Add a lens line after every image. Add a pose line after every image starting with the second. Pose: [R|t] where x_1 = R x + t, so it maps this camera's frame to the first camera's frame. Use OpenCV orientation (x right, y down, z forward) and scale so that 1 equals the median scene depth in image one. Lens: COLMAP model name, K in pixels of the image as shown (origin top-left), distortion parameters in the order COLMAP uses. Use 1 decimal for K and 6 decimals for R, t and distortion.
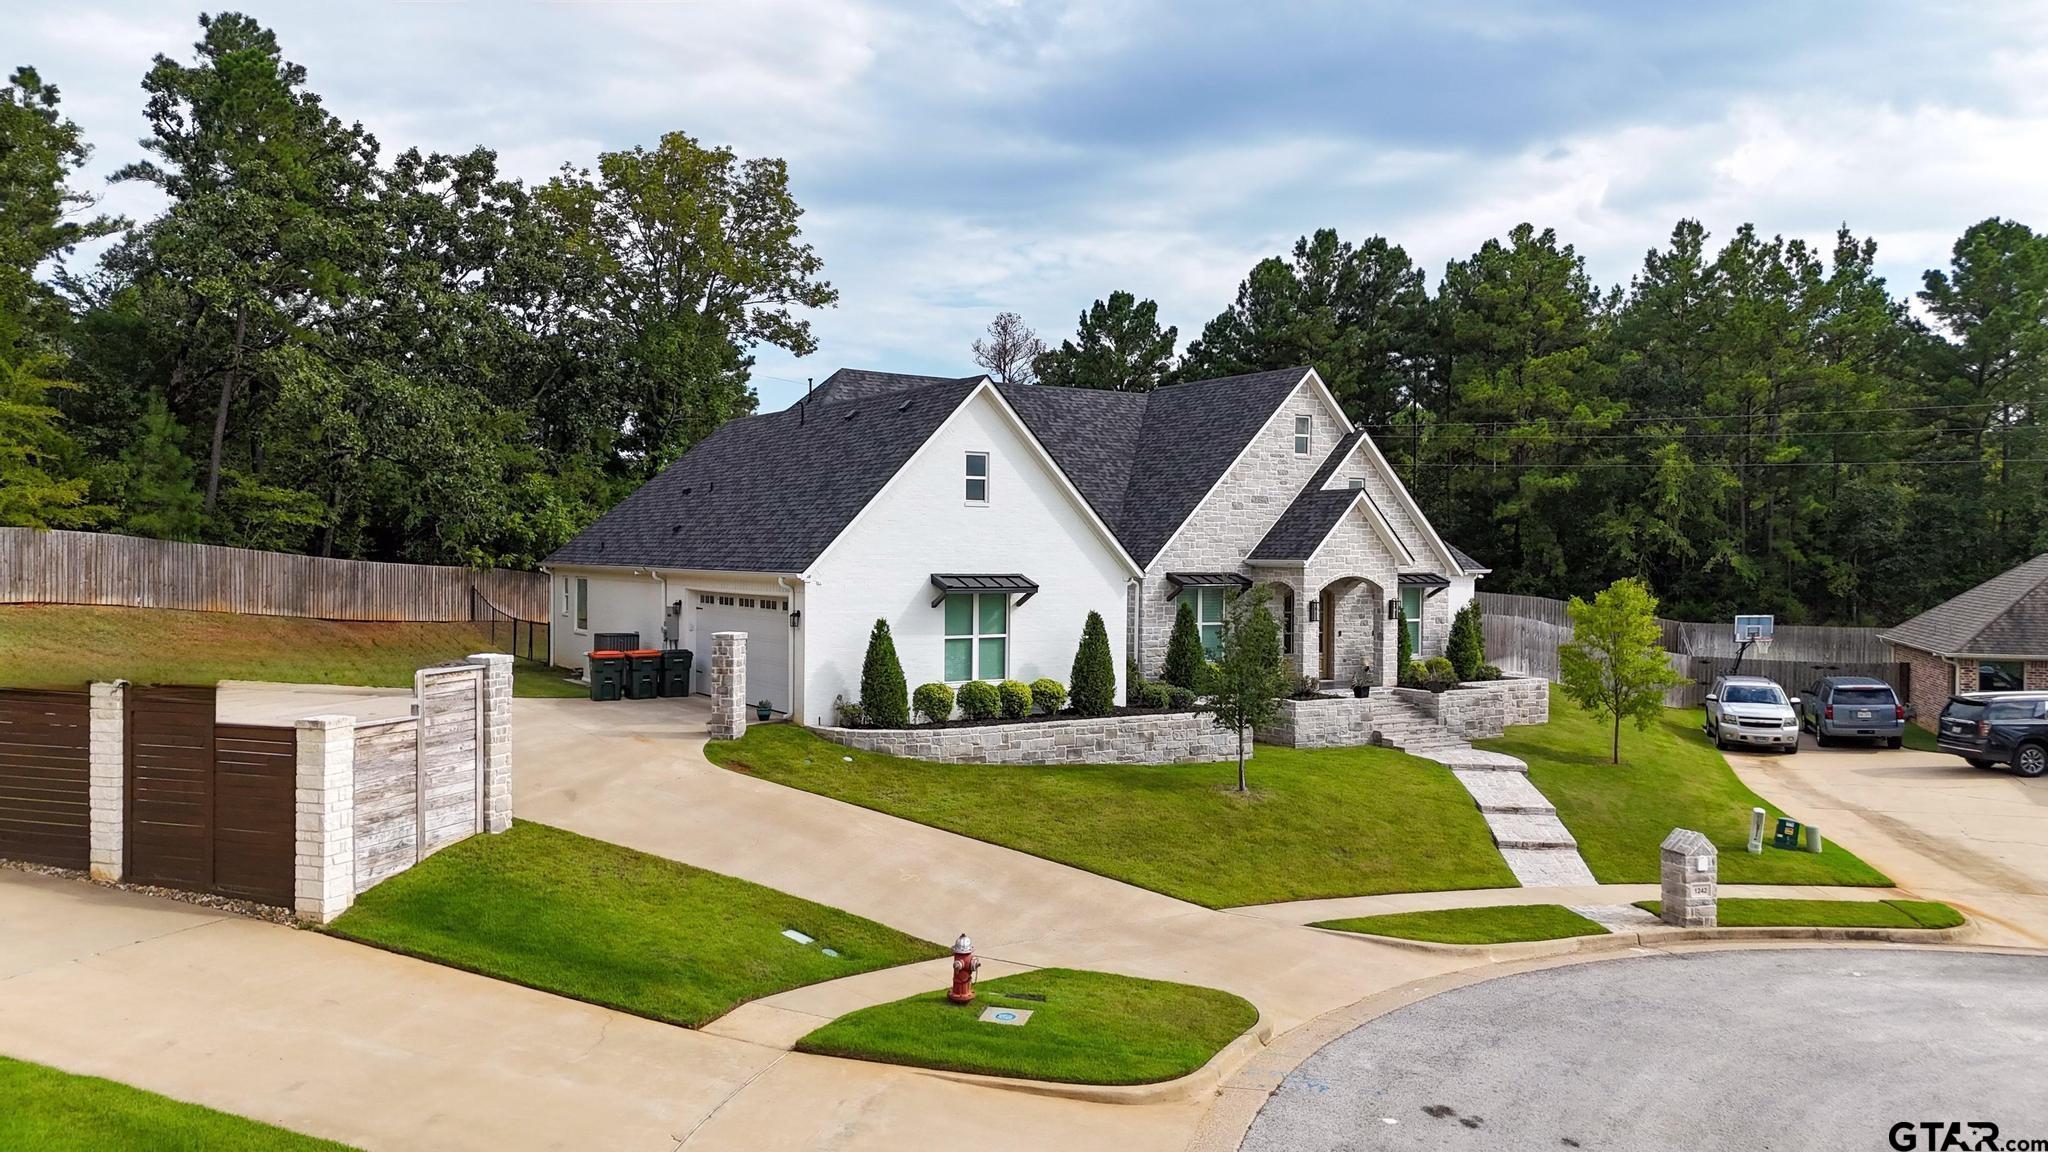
lens RADIAL K [[1516.8, 0, 1022.2], [0, 1516.8, 572.2], [0, 0, 1]] dist [0.062044, -0.065285]
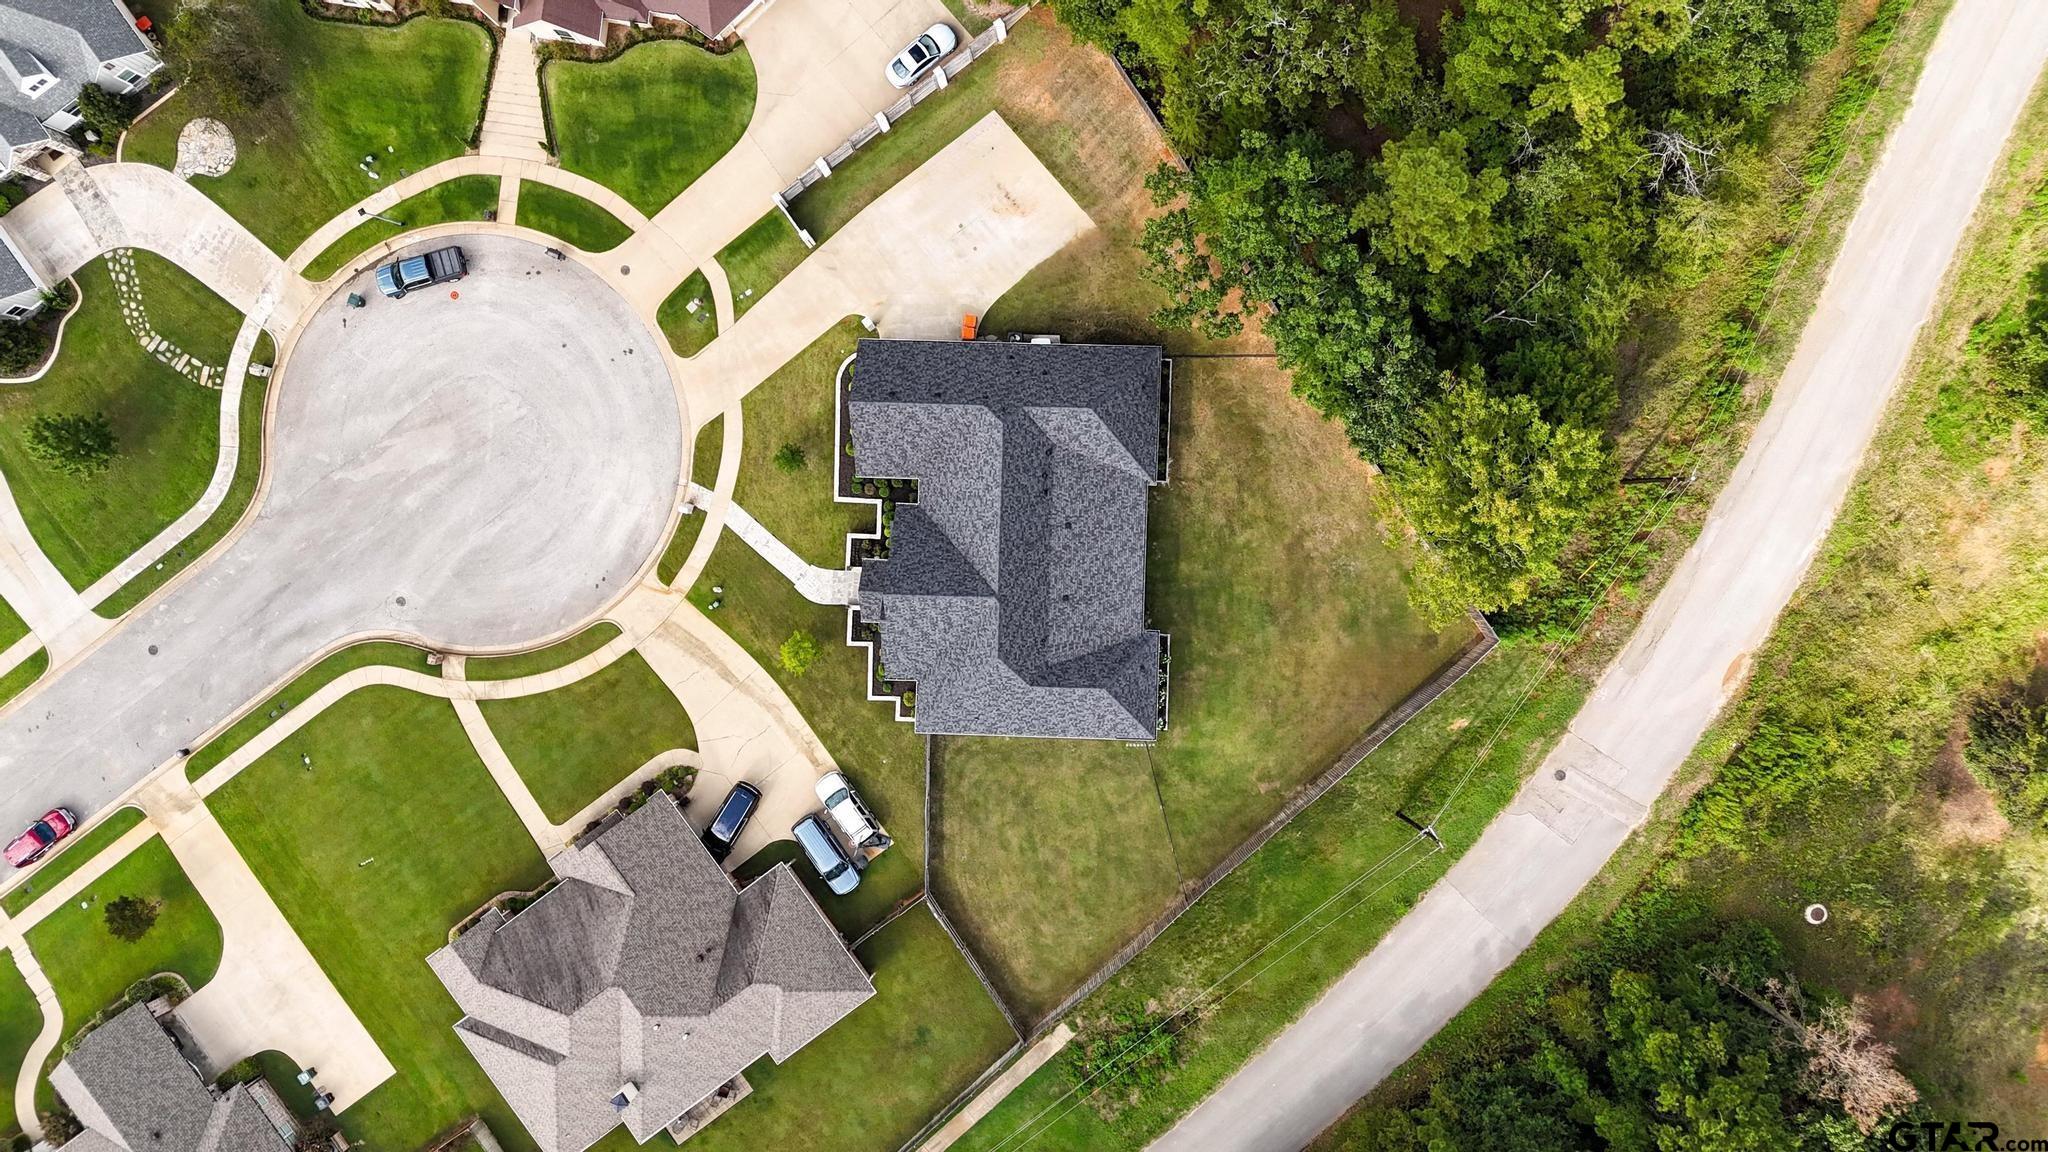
lens RADIAL K [[1516.8, 0, 1028.0], [0, 1516.8, 576.9], [0, 0, 1]] dist [0.062044, -0.065285]
pose [[-0.557806, 0.829752, 0.019074, 0.008650], [0.003294, -0.020768, 0.999779, -2.895284], [0.829965, 0.557746, 0.008852, 1.385840]]
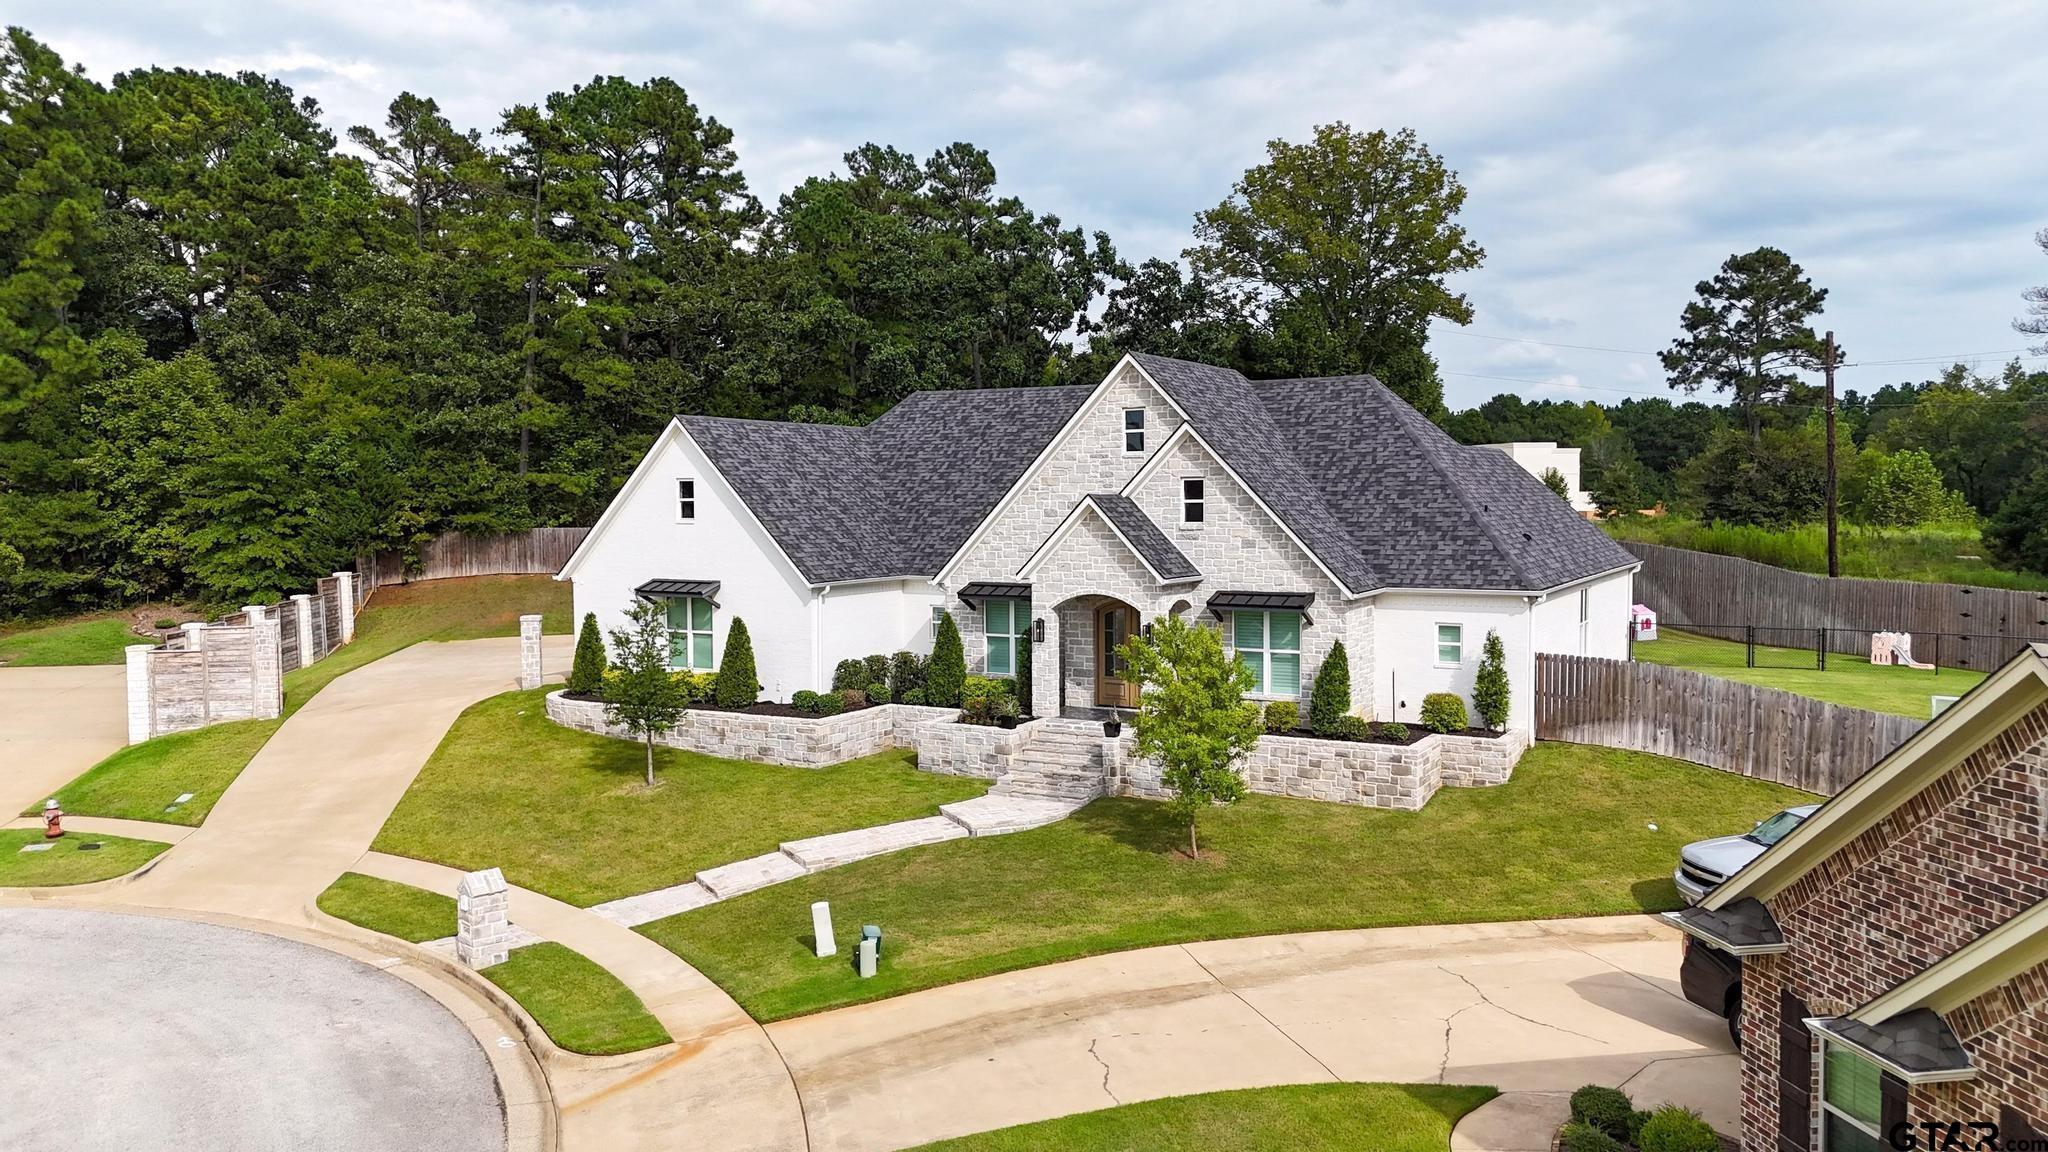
lens RADIAL K [[1516.8, 0, 1029.3], [0, 1516.8, 566.2], [0, 0, 1]] dist [0.062044, -0.065285]
pose [[0.472952, 0.031478, -0.880526, 1.134710], [-0.003314, 0.999418, 0.033948, -0.050434], [0.881082, -0.013137, 0.472781, 0.647932]]
